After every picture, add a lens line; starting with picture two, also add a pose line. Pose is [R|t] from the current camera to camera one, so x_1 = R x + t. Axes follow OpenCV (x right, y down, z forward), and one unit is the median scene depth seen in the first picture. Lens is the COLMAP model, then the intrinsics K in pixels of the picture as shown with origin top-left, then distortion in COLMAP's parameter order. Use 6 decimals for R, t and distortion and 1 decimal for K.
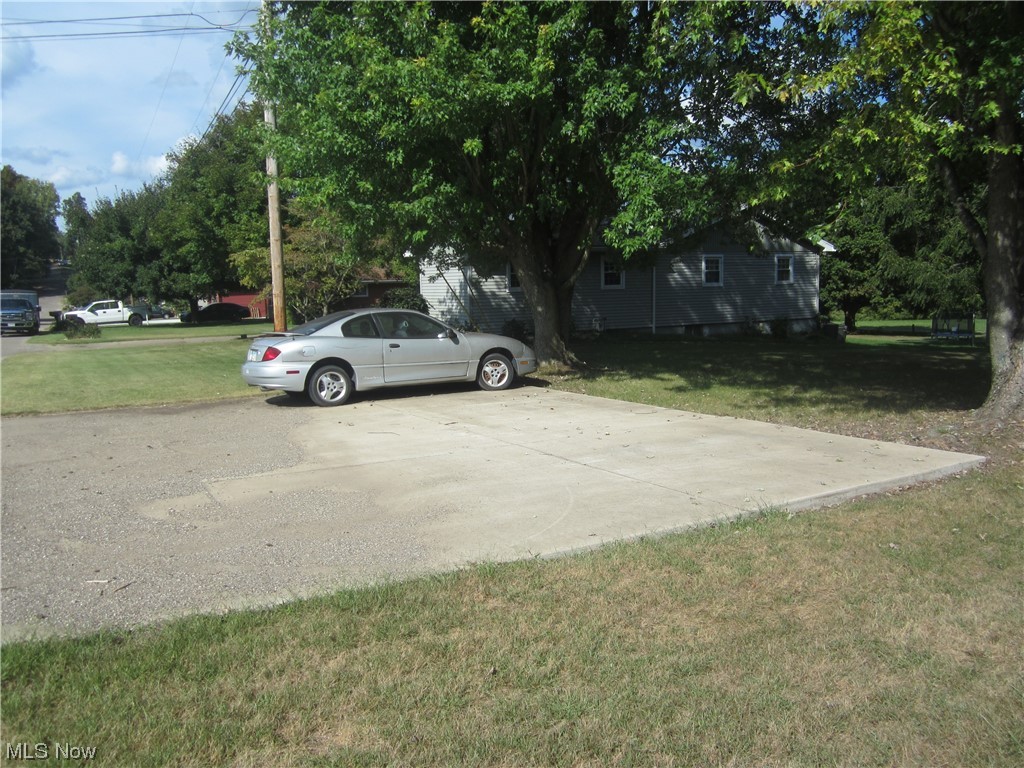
lens RADIAL K [[890.3, 0, 497.5], [0, 890.3, 384.0], [0, 0, 1]] dist [0.002099, 0.007153]
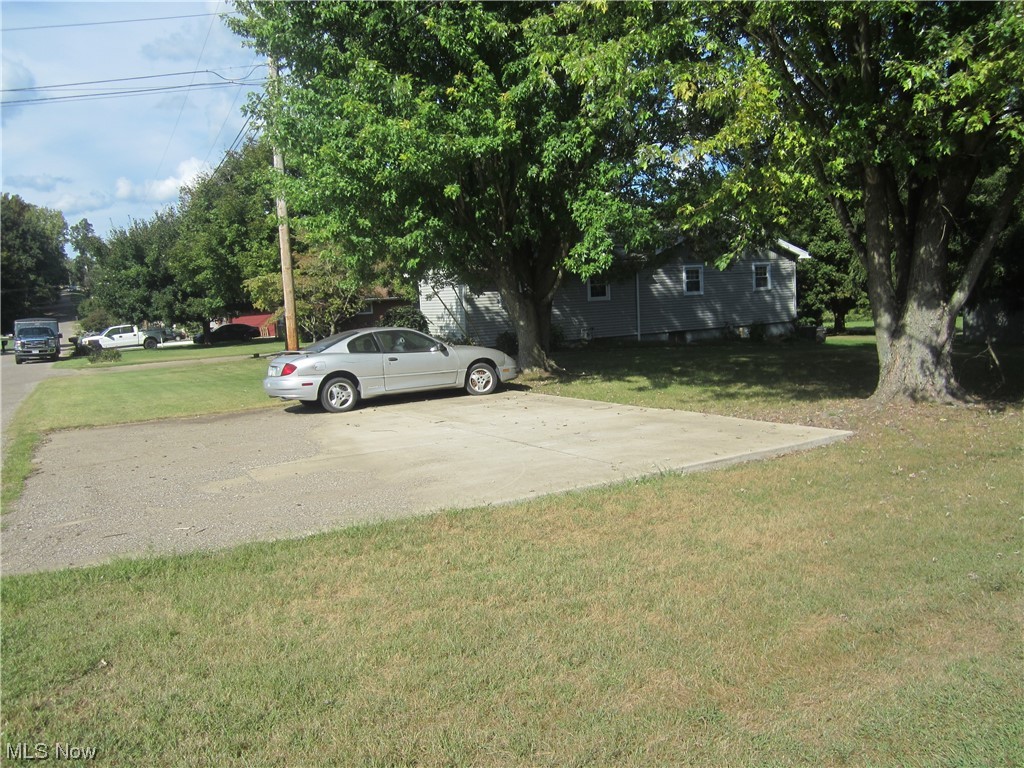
lens RADIAL K [[890.3, 0, 497.5], [0, 890.3, 384.0], [0, 0, 1]] dist [0.002099, 0.007153]
pose [[0.999468, -0.031340, -0.009025, 0.029326], [0.031223, 0.999430, -0.012802, 0.008170], [0.009421, 0.012513, 0.999877, -0.158567]]
